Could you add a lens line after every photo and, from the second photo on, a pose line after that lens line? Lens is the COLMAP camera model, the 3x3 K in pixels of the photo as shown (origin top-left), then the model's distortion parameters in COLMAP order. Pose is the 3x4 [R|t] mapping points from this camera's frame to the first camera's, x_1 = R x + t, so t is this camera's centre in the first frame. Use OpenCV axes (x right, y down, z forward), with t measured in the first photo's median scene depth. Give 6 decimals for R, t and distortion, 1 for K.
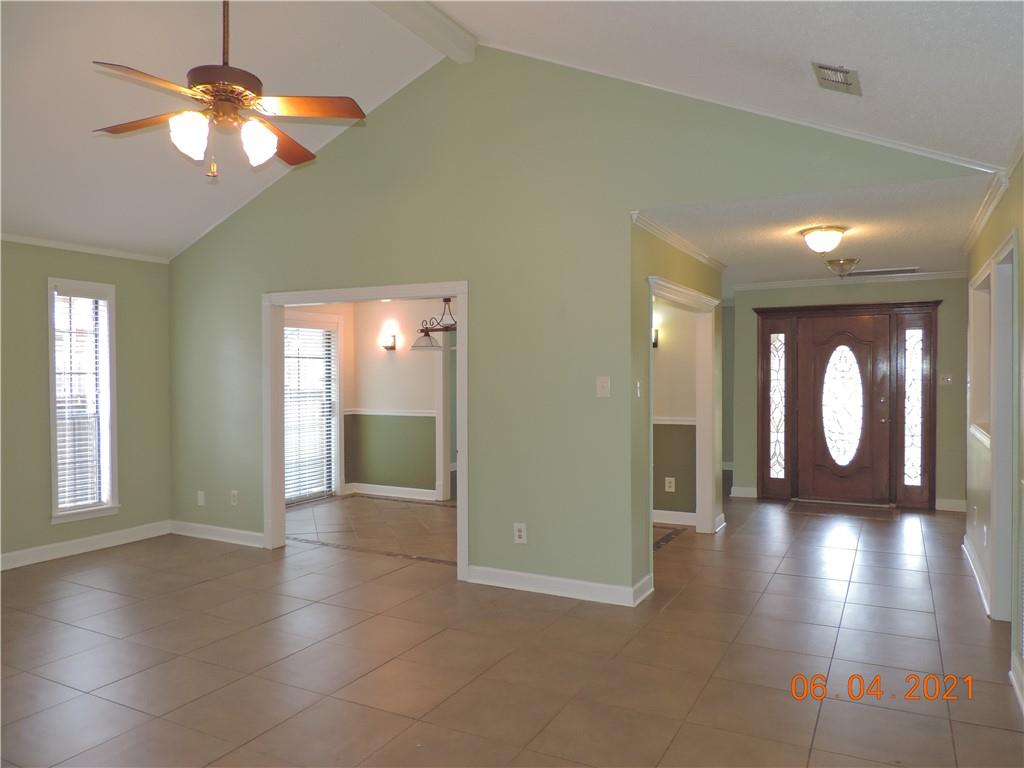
lens RADIAL K [[724.7, 0, 511.8], [0, 724.7, 382.7], [0, 0, 1]] dist [-0.023328, -0.000855]
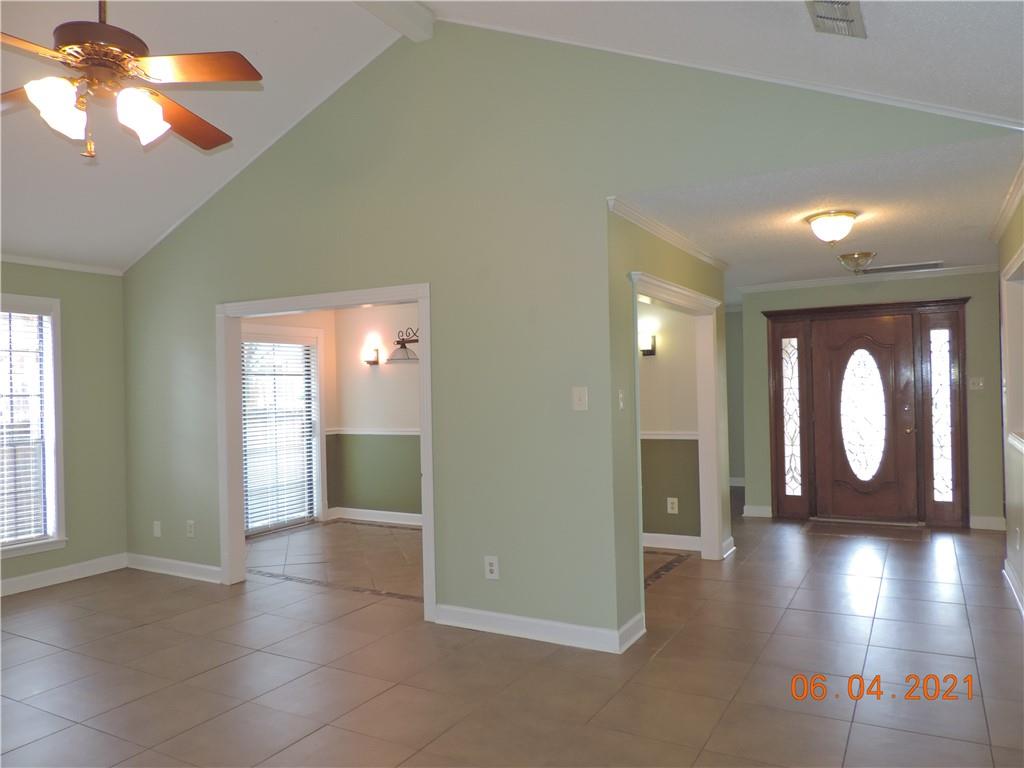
lens RADIAL K [[724.7, 0, 514.3], [0, 724.7, 382.9], [0, 0, 1]] dist [-0.023328, -0.000855]
pose [[0.999484, -0.020006, -0.025136, 0.052503], [0.019440, 0.999557, -0.022555, 0.003977], [0.025576, 0.022055, 0.999430, 0.096353]]
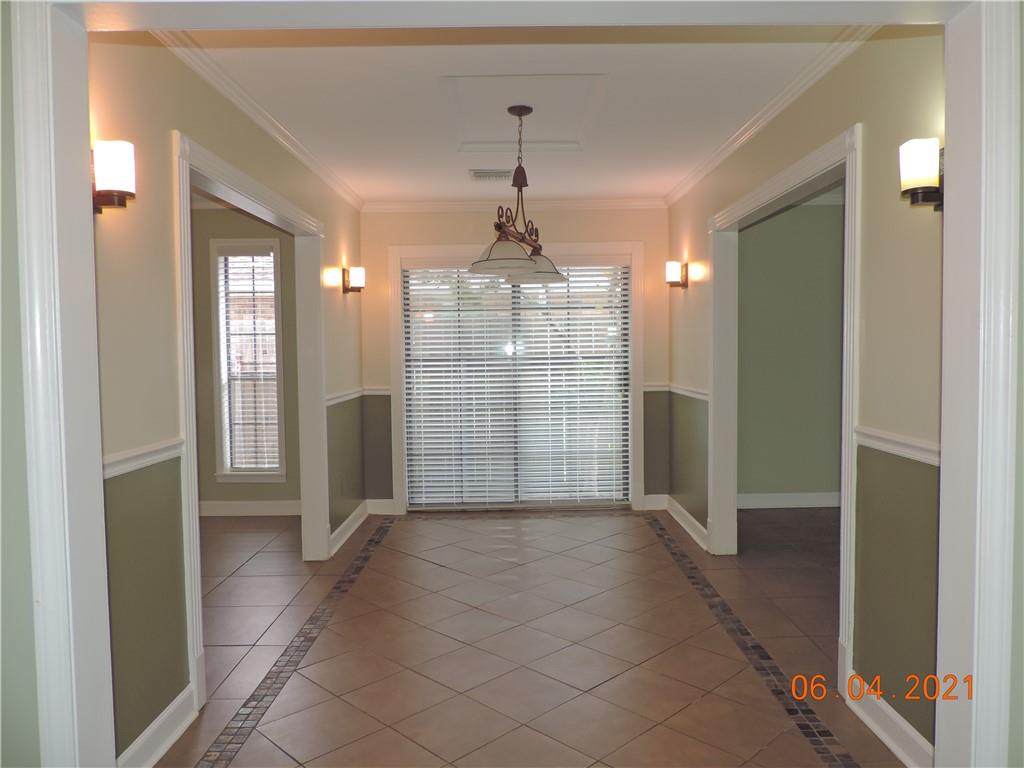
lens RADIAL K [[724.7, 0, 518.5], [0, 724.7, 385.5], [0, 0, 1]] dist [-0.023328, -0.000855]
pose [[0.471714, 0.039649, -0.880859, 0.424910], [0.000549, 0.998975, 0.045260, 0.012609], [0.881751, -0.021833, 0.471209, 0.825475]]
